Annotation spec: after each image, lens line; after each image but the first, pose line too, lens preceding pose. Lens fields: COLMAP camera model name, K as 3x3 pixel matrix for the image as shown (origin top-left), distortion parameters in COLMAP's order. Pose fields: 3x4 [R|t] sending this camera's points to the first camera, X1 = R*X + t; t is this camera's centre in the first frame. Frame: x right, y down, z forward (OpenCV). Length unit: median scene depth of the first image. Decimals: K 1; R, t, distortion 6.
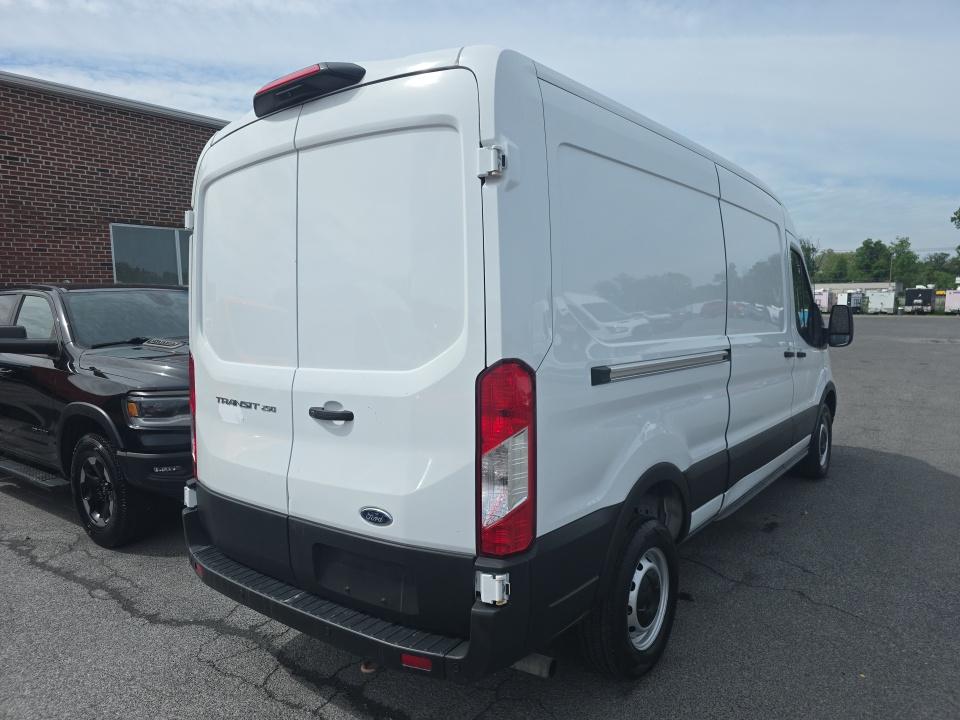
lens RADIAL K [[644.1, 0, 477.3], [0, 644.1, 359.4], [0, 0, 1]] dist [0.043358, -0.032735]
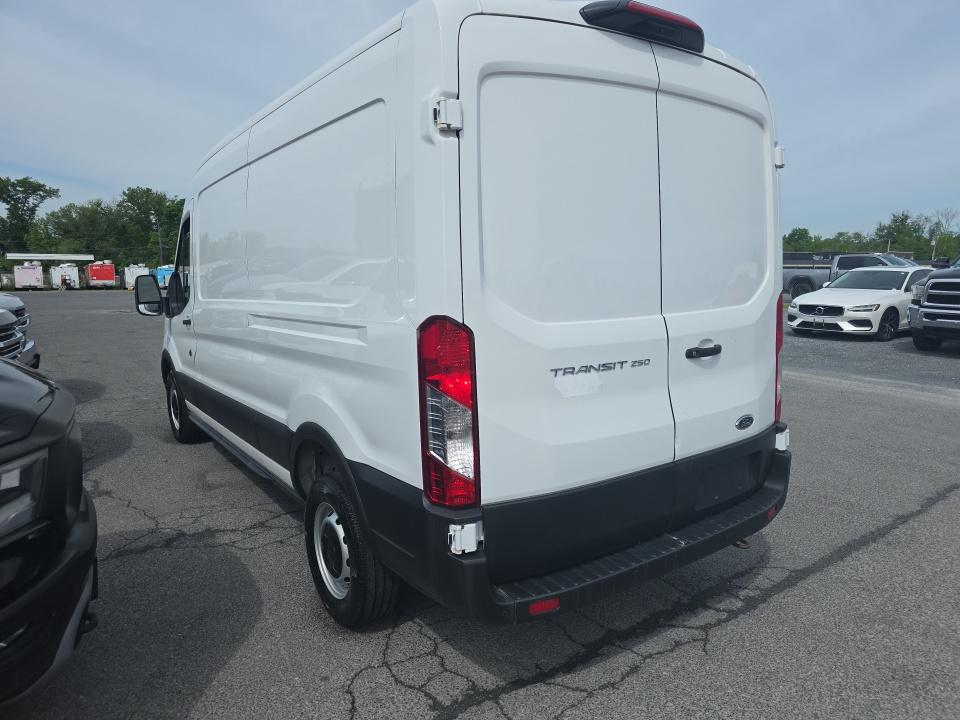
lens RADIAL K [[644.1, 0, 498.6], [0, 644.1, 349.6], [0, 0, 1]] dist [0.043358, -0.032735]
pose [[0.284723, -0.107926, 0.952515, -1.309234], [0.087815, 0.992401, 0.086196, -0.041723], [-0.954579, 0.059104, 0.292037, 0.960078]]
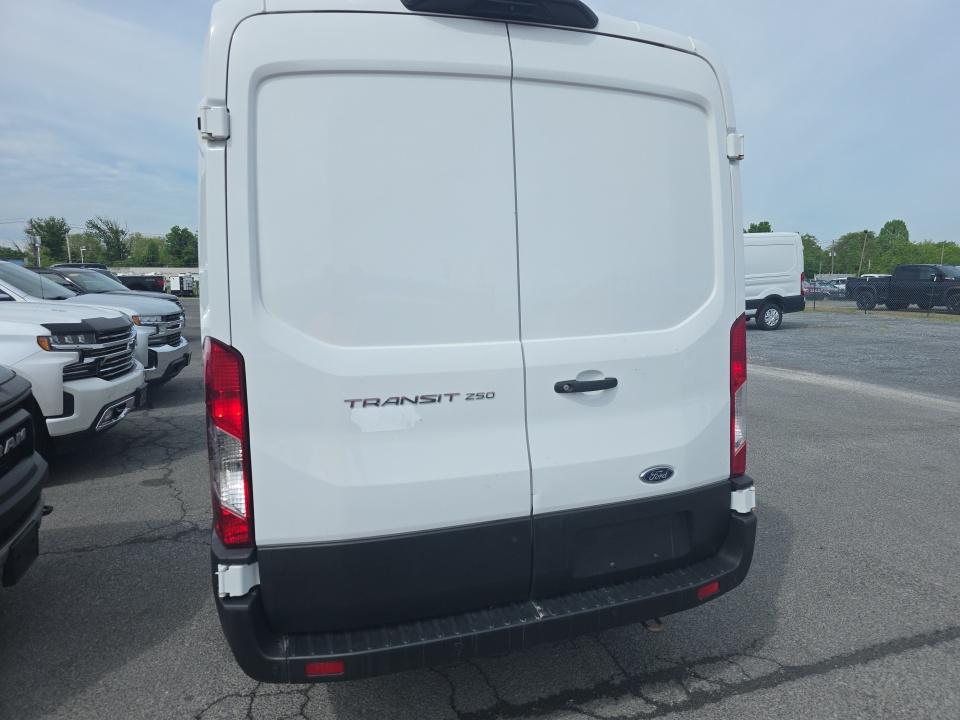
lens RADIAL K [[644.1, 0, 487.8], [0, 644.1, 342.3], [0, 0, 1]] dist [0.043358, -0.032735]
pose [[0.558866, -0.073347, 0.826008, -1.001845], [0.074405, 0.996498, 0.038145, -0.019528], [-0.825914, 0.040141, 0.562366, 0.568431]]
